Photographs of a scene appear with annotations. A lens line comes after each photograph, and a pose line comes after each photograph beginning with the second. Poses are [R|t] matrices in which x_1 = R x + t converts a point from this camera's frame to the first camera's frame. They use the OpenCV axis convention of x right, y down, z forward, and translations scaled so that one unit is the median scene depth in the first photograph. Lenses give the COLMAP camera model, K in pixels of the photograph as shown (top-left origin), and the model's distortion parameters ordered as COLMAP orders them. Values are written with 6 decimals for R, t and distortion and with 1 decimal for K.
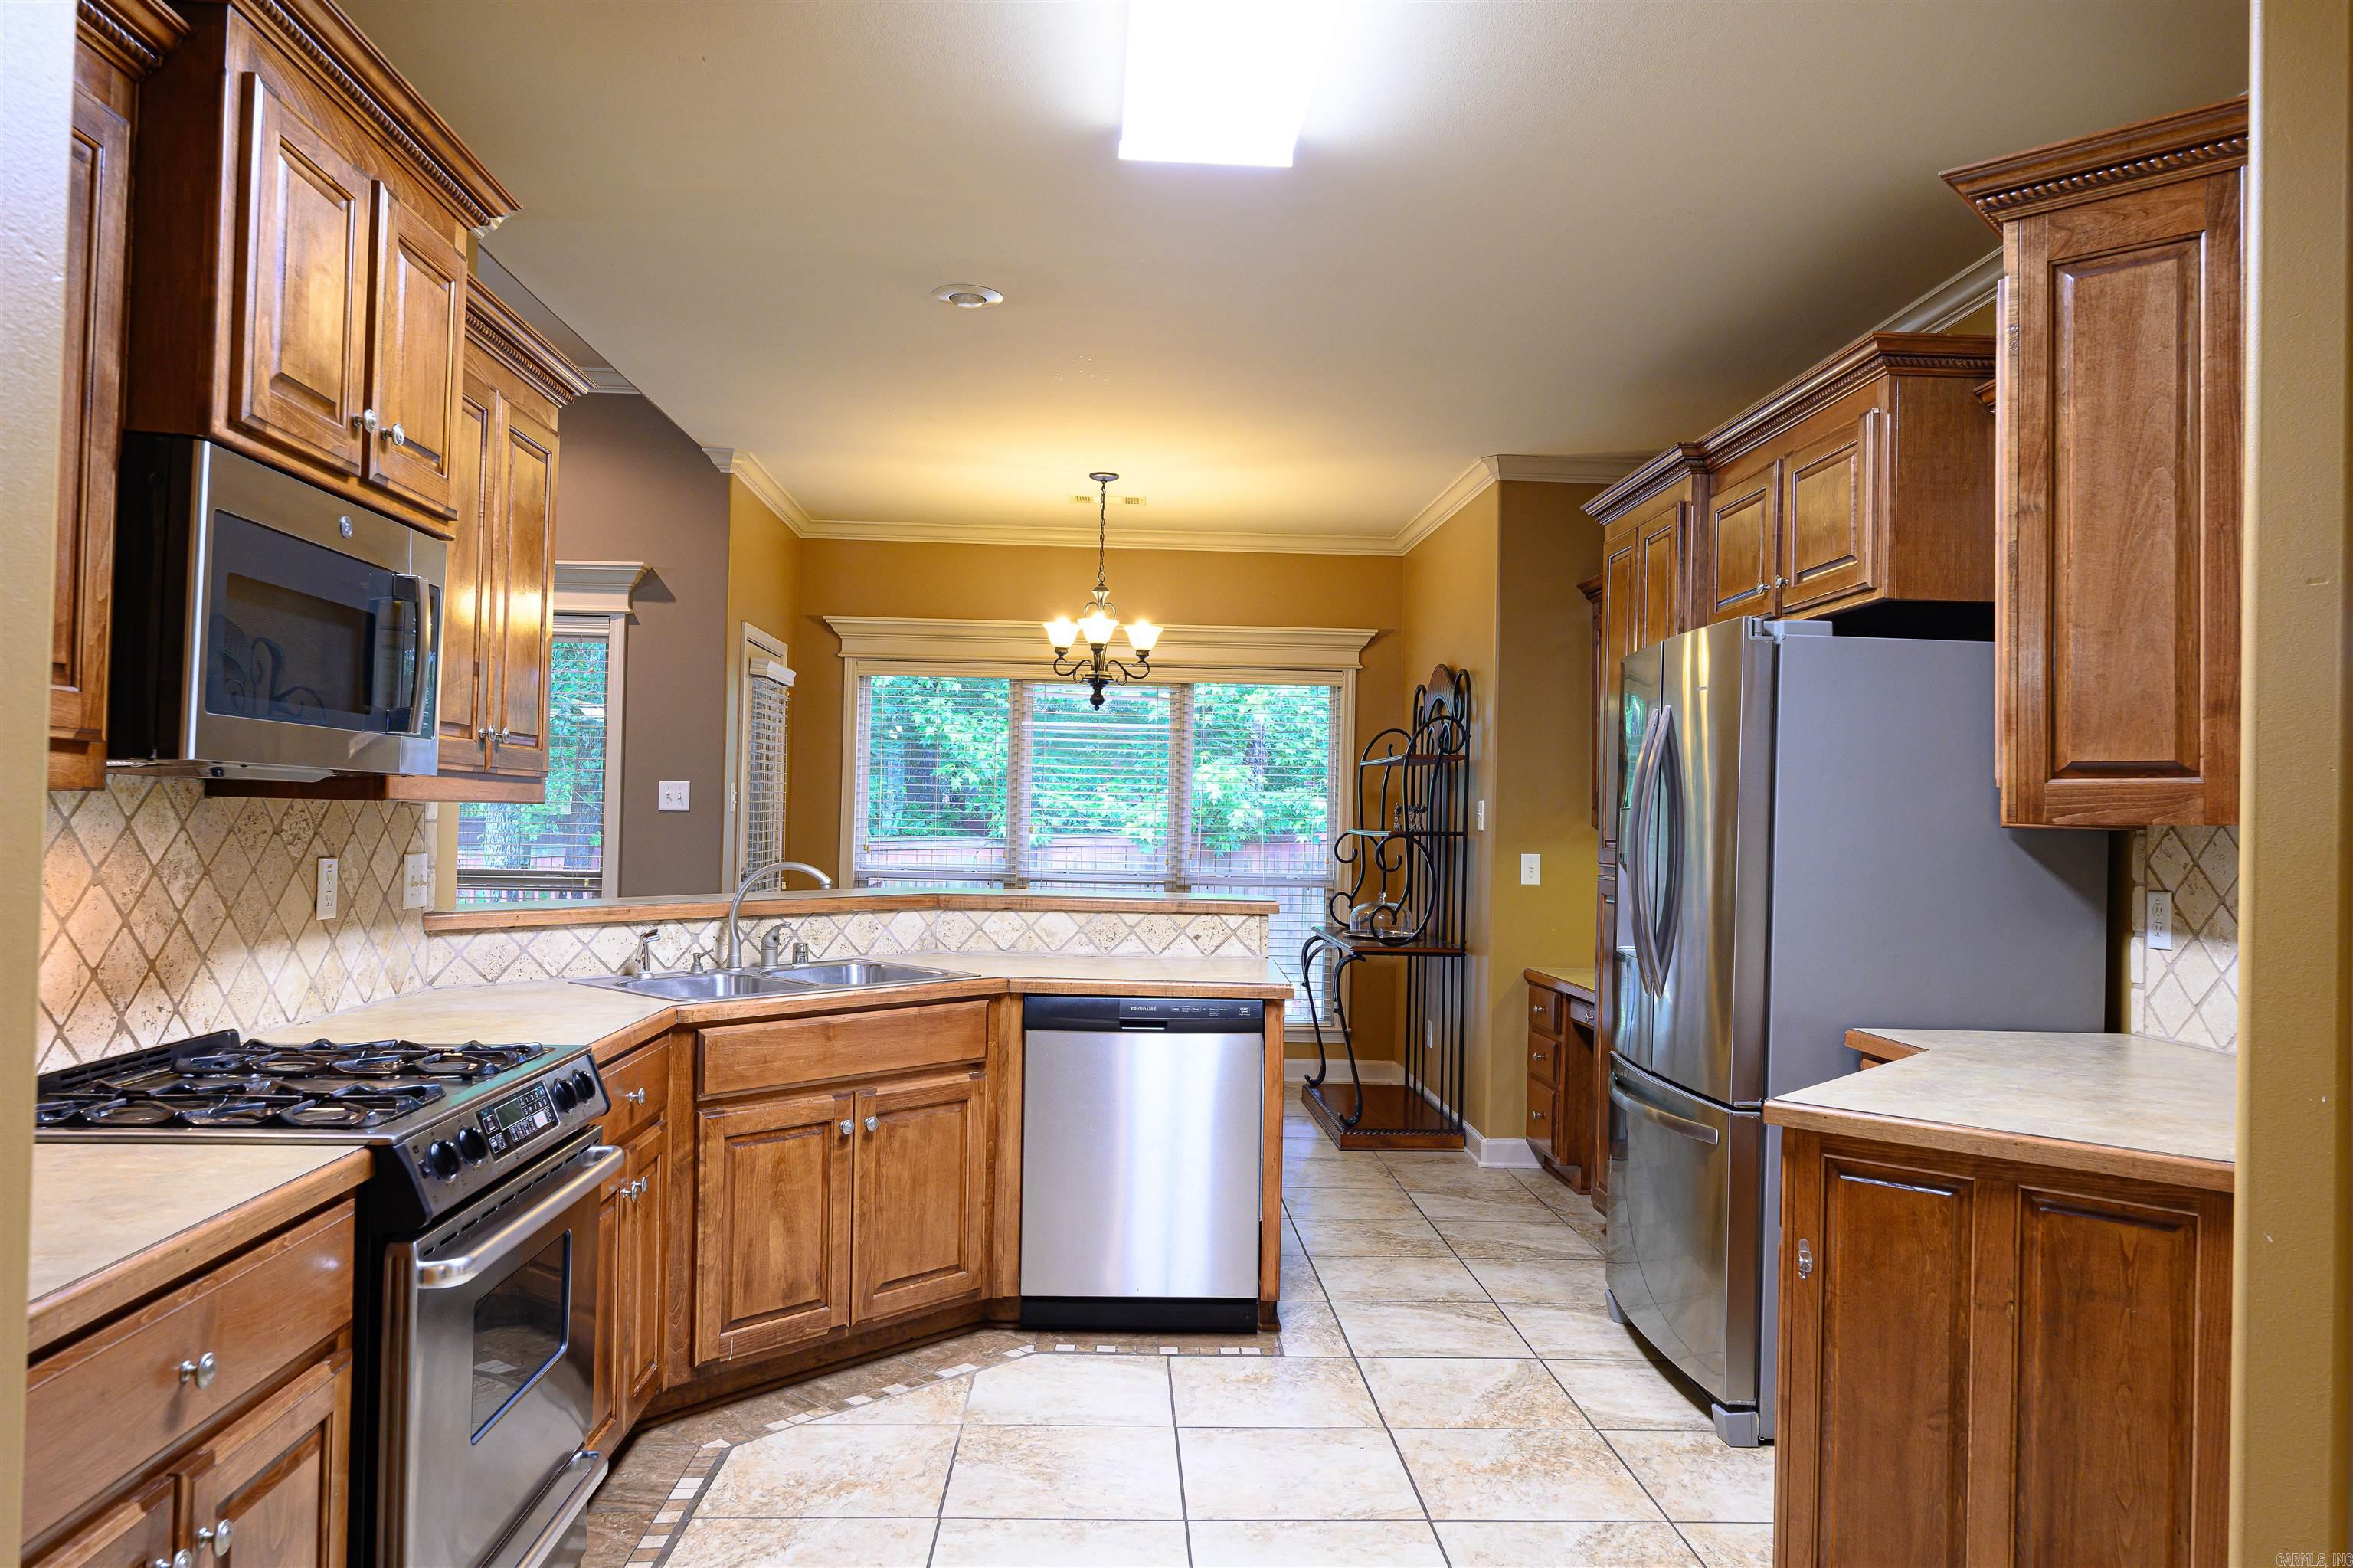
lens RADIAL K [[1590.3, 0, 1176.5], [0, 1590.3, 784.0], [0, 0, 1]] dist [-0.008860, -0.001392]
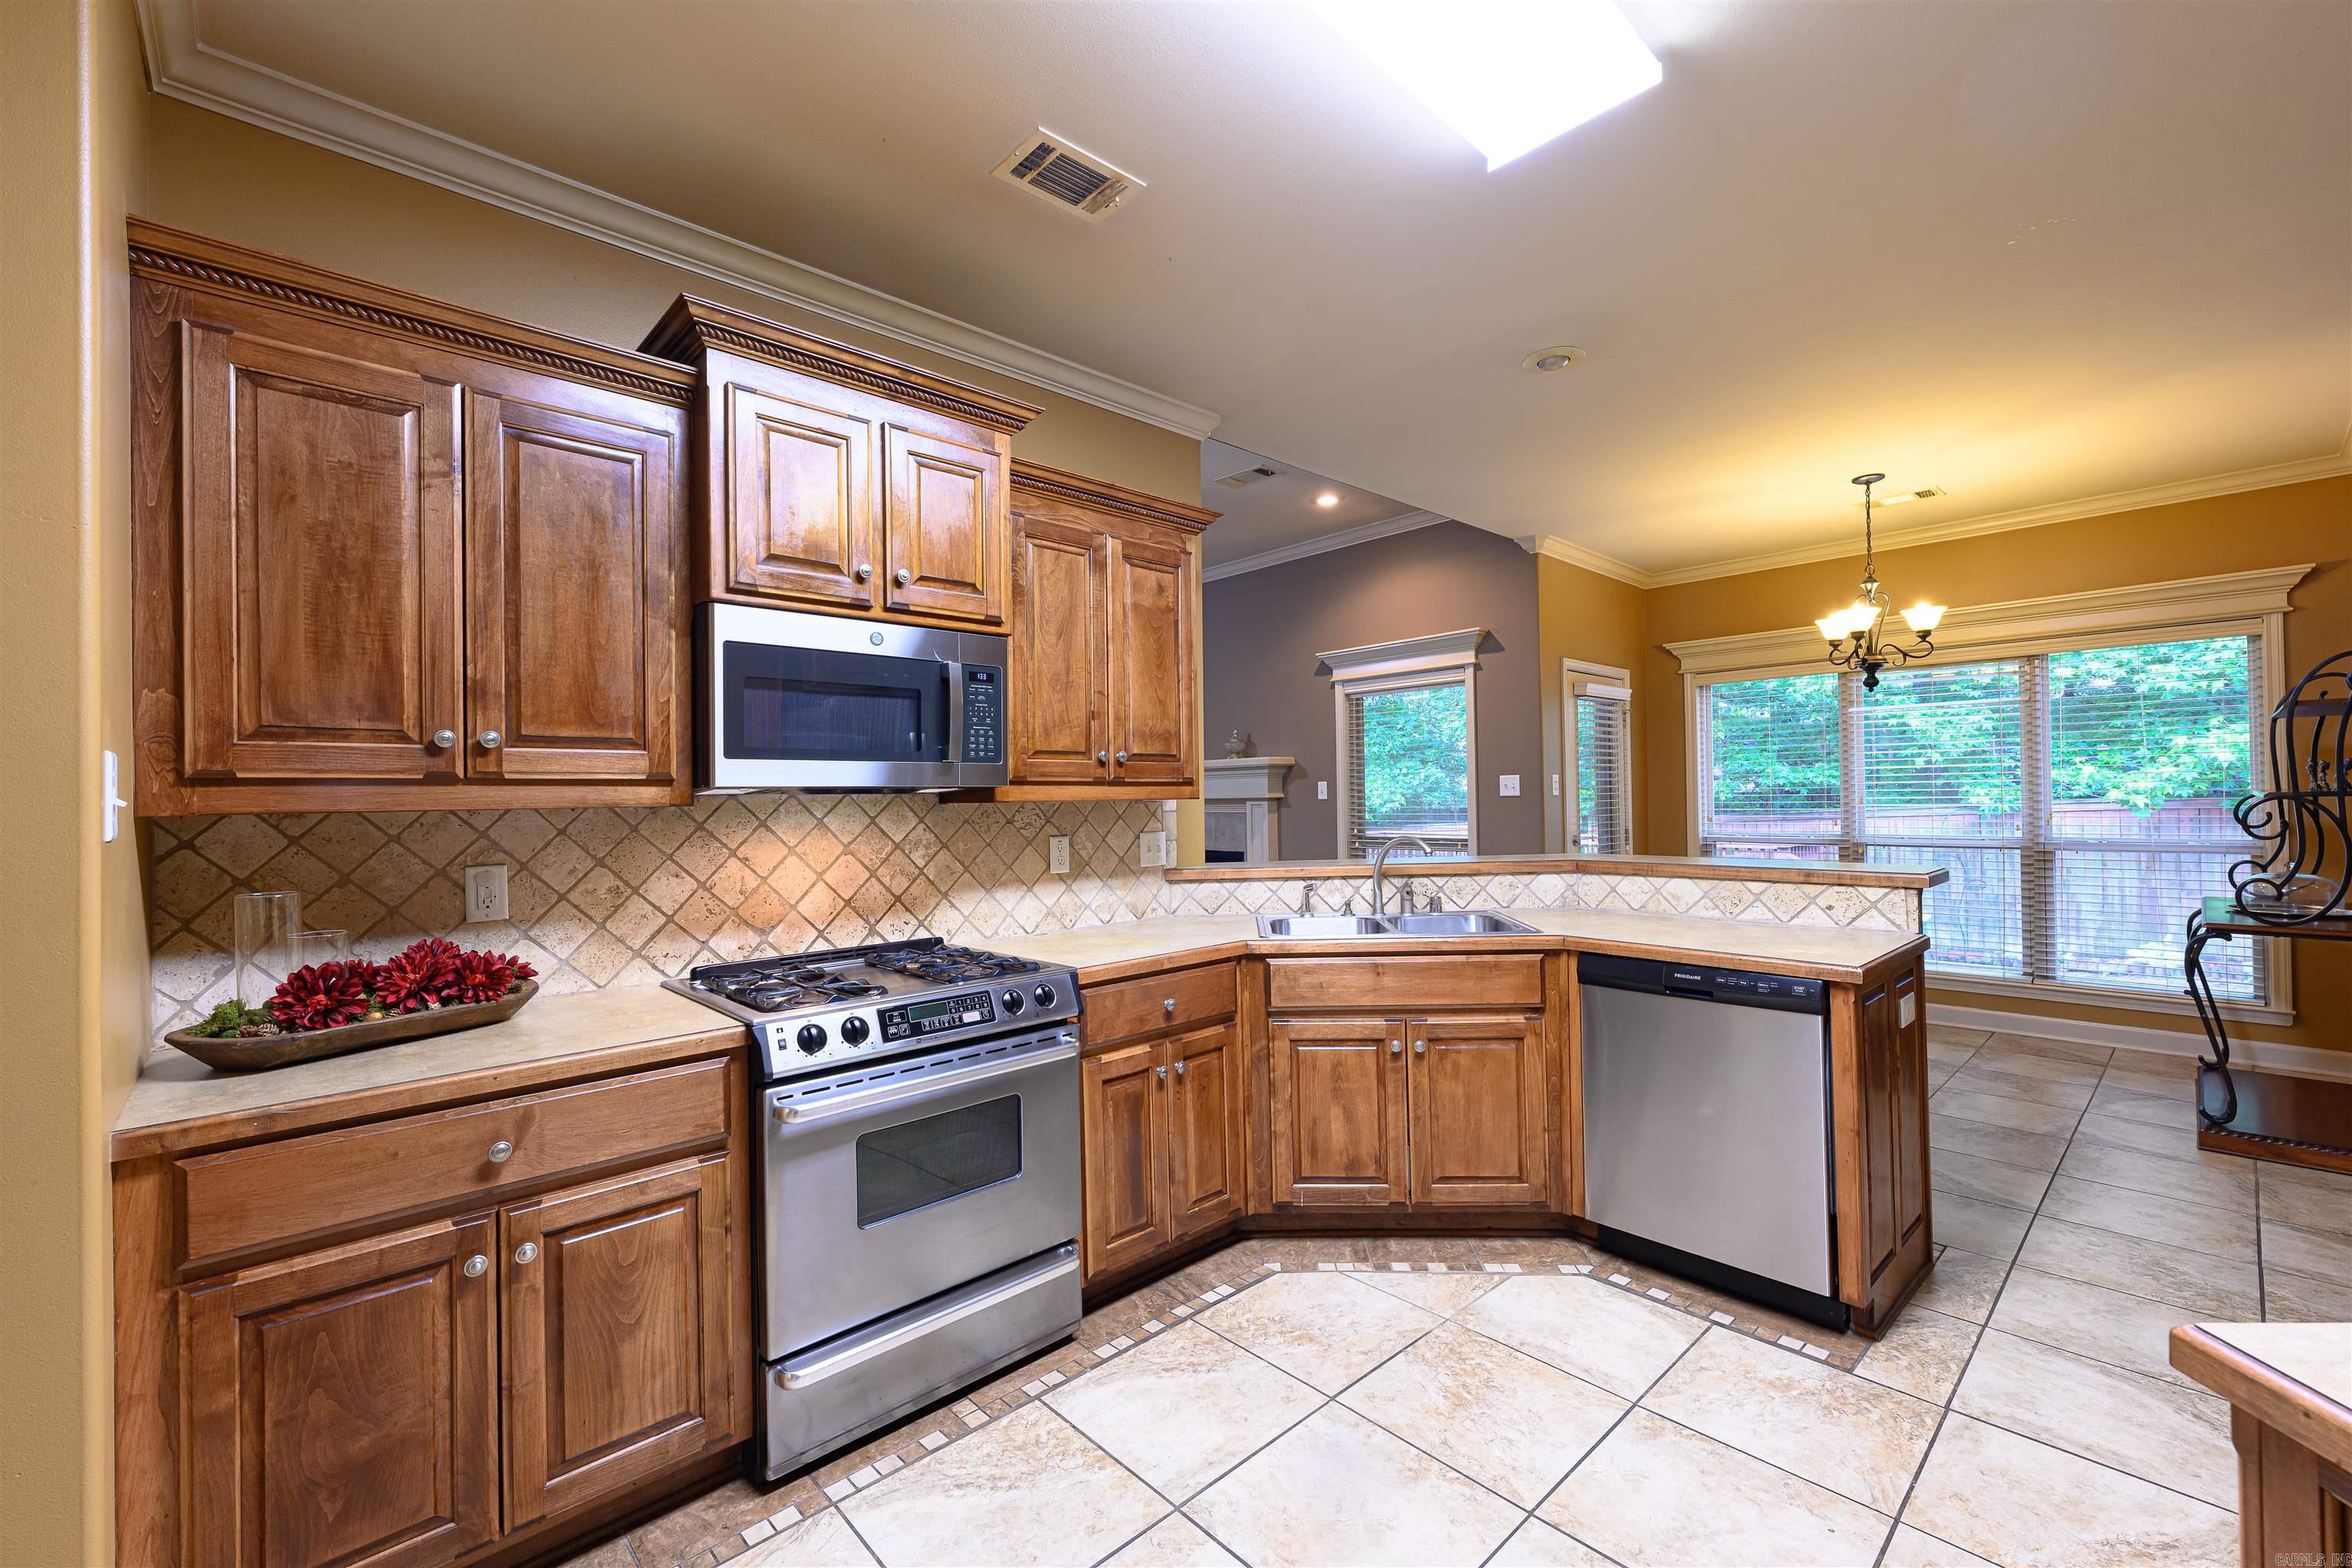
lens RADIAL K [[958.1, 0, 1181.4], [0, 958.1, 788.7], [0, 0, 1]] dist [-0.000463, -0.000164]
pose [[0.642440, -0.038885, -0.765349, 0.263131], [0.045835, 0.998874, -0.012276, 0.011944], [0.764964, -0.027193, 0.643499, 0.365812]]
